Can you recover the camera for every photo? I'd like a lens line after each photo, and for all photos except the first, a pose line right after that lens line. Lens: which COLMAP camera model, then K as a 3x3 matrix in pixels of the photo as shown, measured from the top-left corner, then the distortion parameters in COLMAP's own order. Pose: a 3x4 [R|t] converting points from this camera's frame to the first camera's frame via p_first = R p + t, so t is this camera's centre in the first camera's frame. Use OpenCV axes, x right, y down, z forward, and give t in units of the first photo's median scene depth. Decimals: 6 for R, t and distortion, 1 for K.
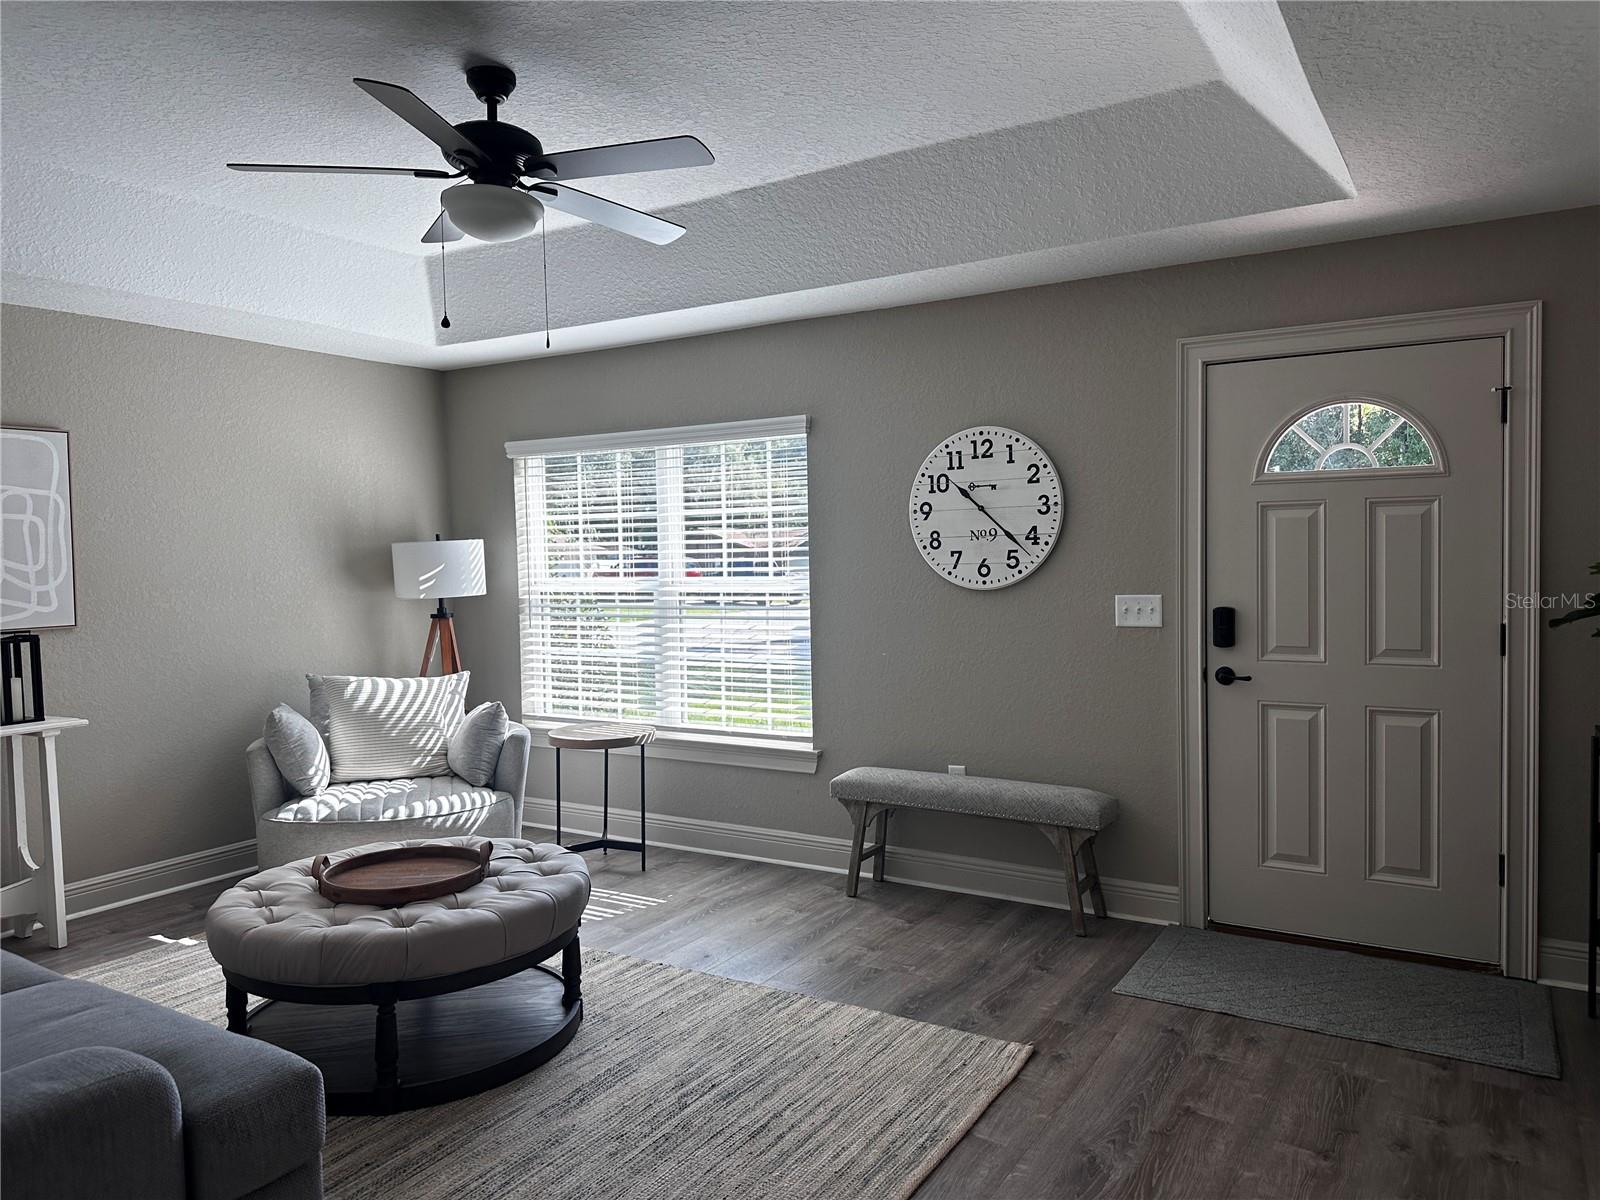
lens RADIAL K [[1123.6, 0, 806.2], [0, 1123.6, 590.0], [0, 0, 1]] dist [0.092844, -0.111802]
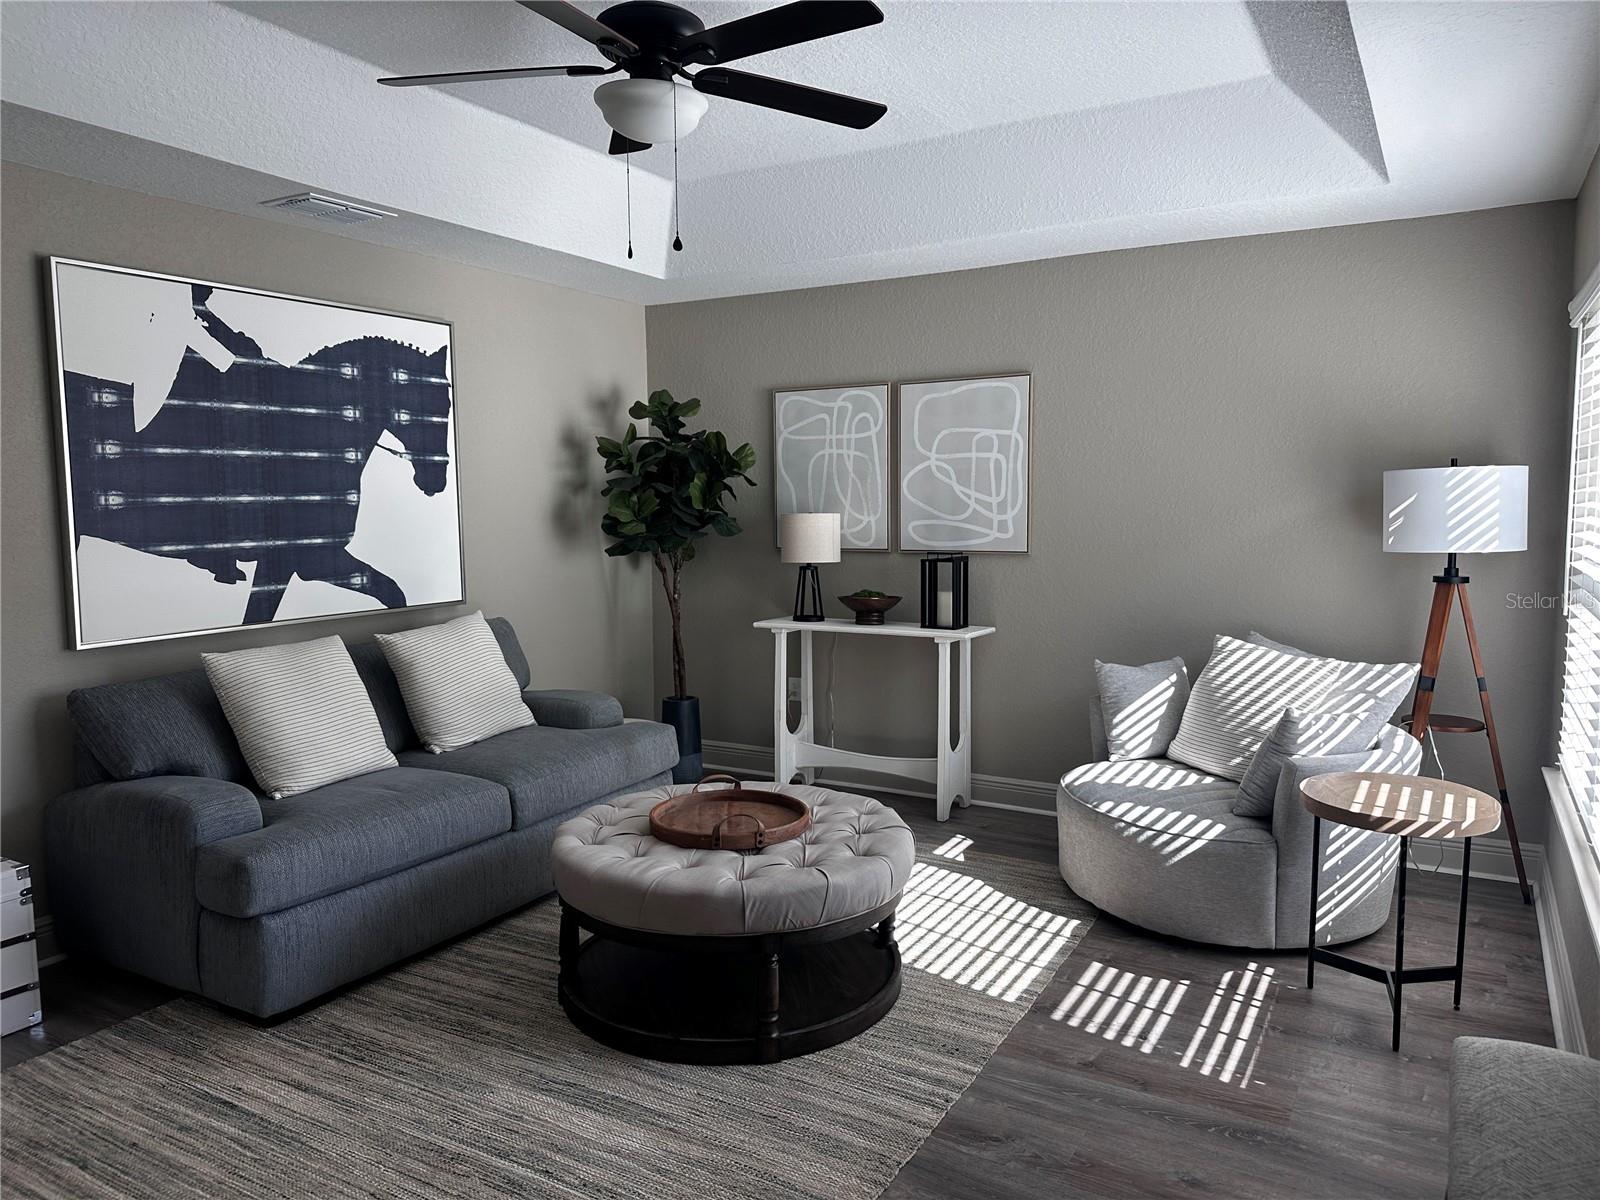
lens RADIAL K [[1123.6, 0, 806.2], [0, 1123.6, 590.0], [0, 0, 1]] dist [0.092844, -0.111802]
pose [[0.029866, 0.102656, -0.994268, 0.453516], [-0.031119, 0.994325, 0.101727, -0.037701], [0.999069, 0.027903, 0.032891, 0.769661]]
